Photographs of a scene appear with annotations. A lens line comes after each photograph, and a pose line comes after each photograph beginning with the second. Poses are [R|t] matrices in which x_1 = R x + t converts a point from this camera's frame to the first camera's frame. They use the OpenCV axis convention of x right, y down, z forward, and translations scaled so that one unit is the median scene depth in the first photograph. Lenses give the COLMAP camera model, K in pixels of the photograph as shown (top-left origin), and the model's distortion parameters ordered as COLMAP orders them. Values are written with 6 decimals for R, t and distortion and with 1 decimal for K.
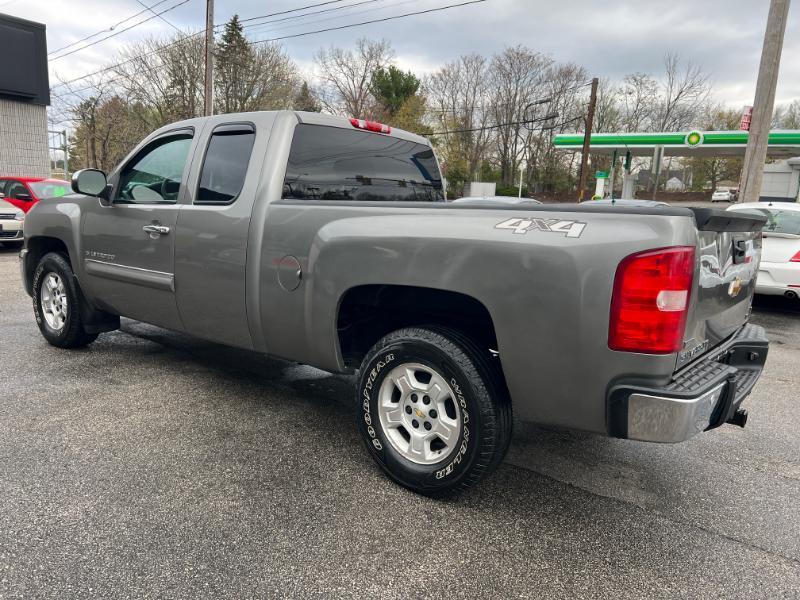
lens RADIAL K [[602.7, 0, 405.5], [0, 602.7, 303.1], [0, 0, 1]] dist [0.050117, -0.058810]
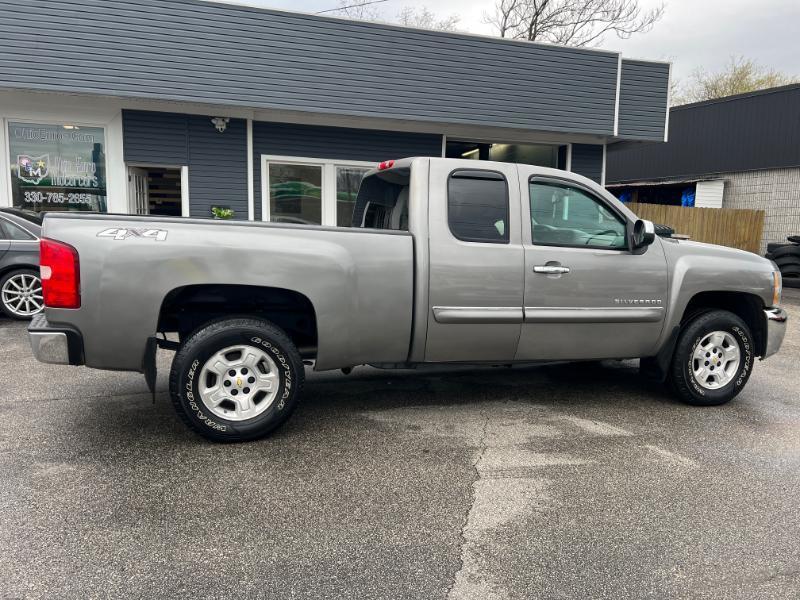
lens RADIAL K [[602.7, 0, 403.1], [0, 602.7, 298.6], [0, 0, 1]] dist [0.050117, -0.058810]
pose [[-0.565359, 0.032789, -0.824193, 0.058378], [-0.196525, 0.965080, 0.173201, -0.015962], [0.801091, 0.259896, -0.539173, 0.110781]]
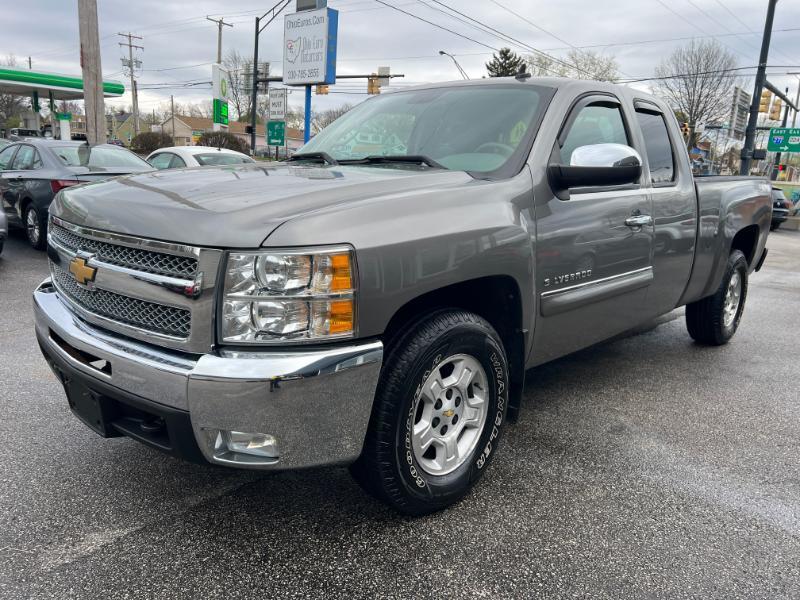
lens RADIAL K [[602.7, 0, 399.6], [0, 602.7, 300.6], [0, 0, 1]] dist [0.050117, -0.058810]
pose [[0.101120, -0.252053, 0.962416, -0.079389], [0.134812, 0.961923, 0.237759, -0.016101], [-0.985698, 0.105703, 0.131249, 0.076352]]
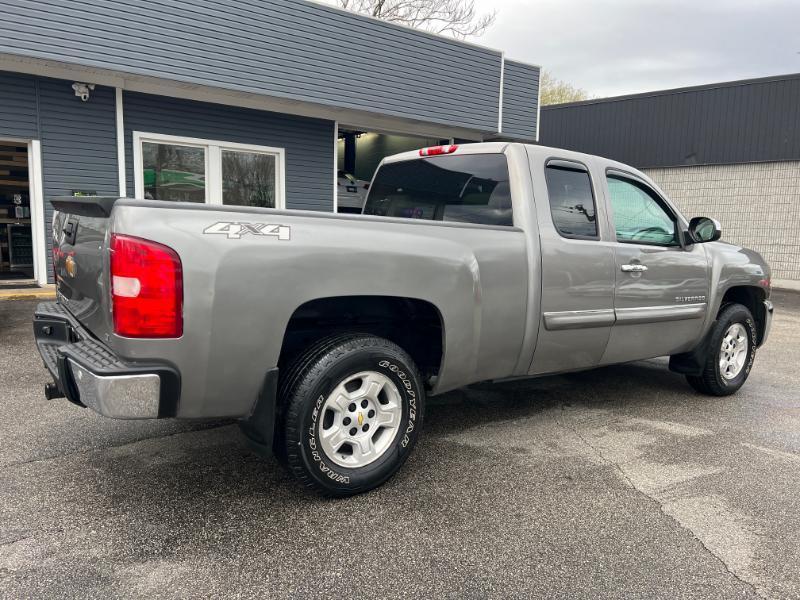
lens RADIAL K [[602.7, 0, 402.8], [0, 602.7, 297.6], [0, 0, 1]] dist [0.050117, -0.058810]
pose [[-0.279513, 0.055753, -0.958522, 0.062102], [-0.215525, 0.969193, 0.119223, -0.009986], [0.935639, 0.239910, -0.258886, 0.081155]]
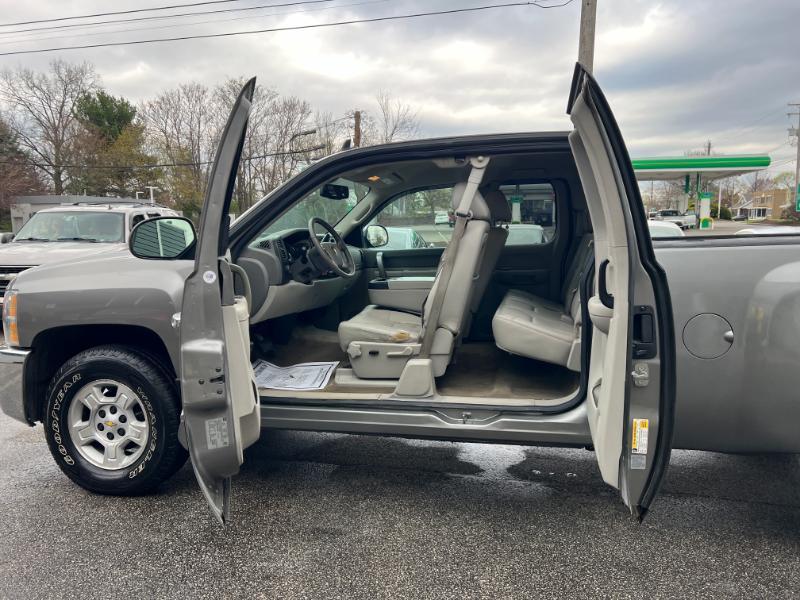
lens RADIAL K [[602.7, 0, 396.1], [0, 602.7, 299.4], [0, 0, 1]] dist [0.050117, -0.058810]
pose [[0.903830, -0.099332, 0.416202, -0.043872], [0.121596, 0.992205, -0.027257, -0.006213], [-0.410251, 0.075244, 0.908863, 0.023406]]
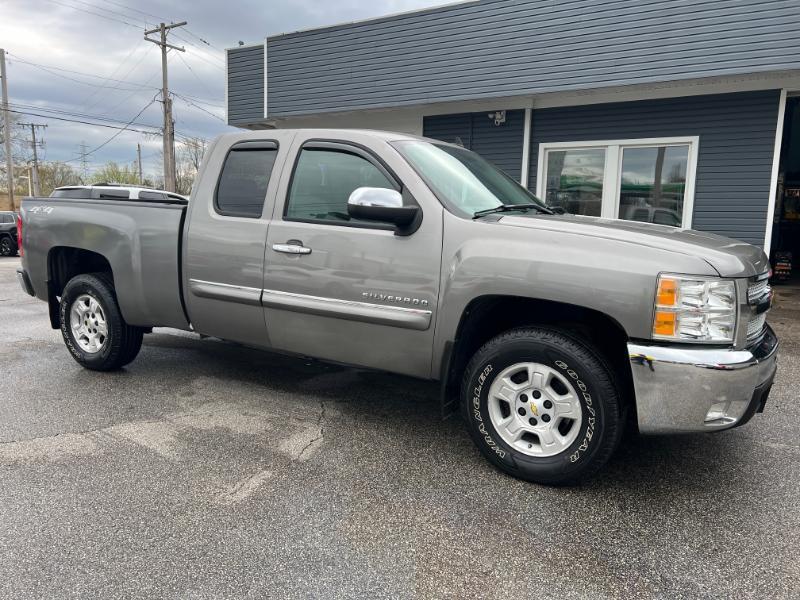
lens RADIAL K [[602.7, 0, 398.9], [0, 602.7, 302.0], [0, 0, 1]] dist [0.050117, -0.058810]
pose [[-0.991726, -0.054543, -0.116210, -0.010822], [-0.088015, 0.947882, 0.306223, -0.024506], [0.093451, 0.313917, -0.944840, 0.144275]]
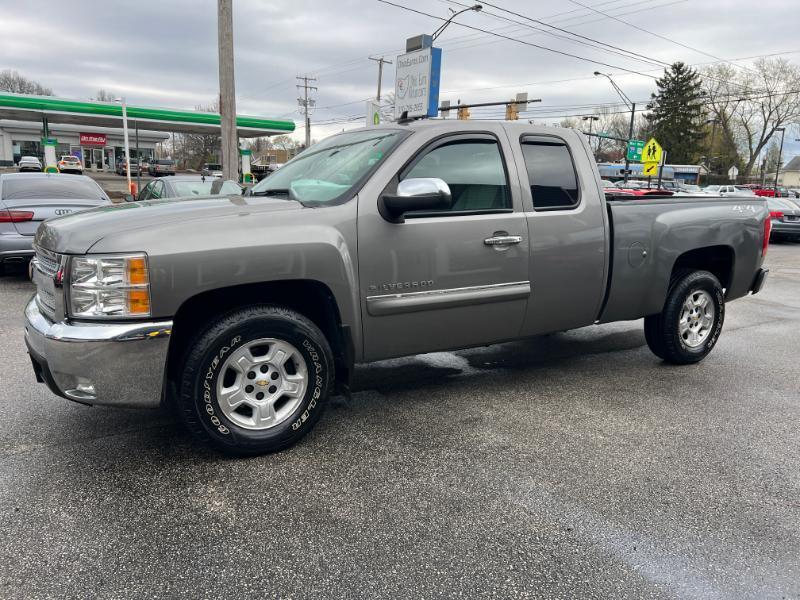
lens RADIAL K [[602.7, 0, 403.1], [0, 602.7, 294.9], [0, 0, 1]] dist [0.050117, -0.058810]
pose [[0.354851, -0.200841, 0.913096, -0.084446], [0.154641, 0.975809, 0.154538, -0.013049], [-0.922045, 0.086364, 0.377325, 0.049469]]
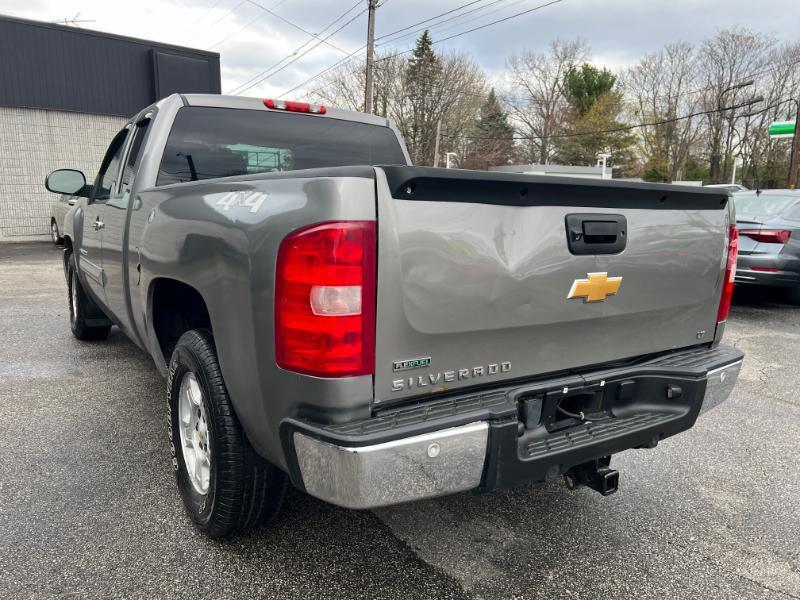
lens RADIAL K [[602.7, 0, 405.7], [0, 602.7, 302.2], [0, 0, 1]] dist [0.050117, -0.058810]
pose [[0.949314, 0.025440, -0.313300, 0.024631], [-0.029461, 0.999533, -0.008104, 0.000046], [0.312947, 0.016923, 0.949620, 0.012776]]
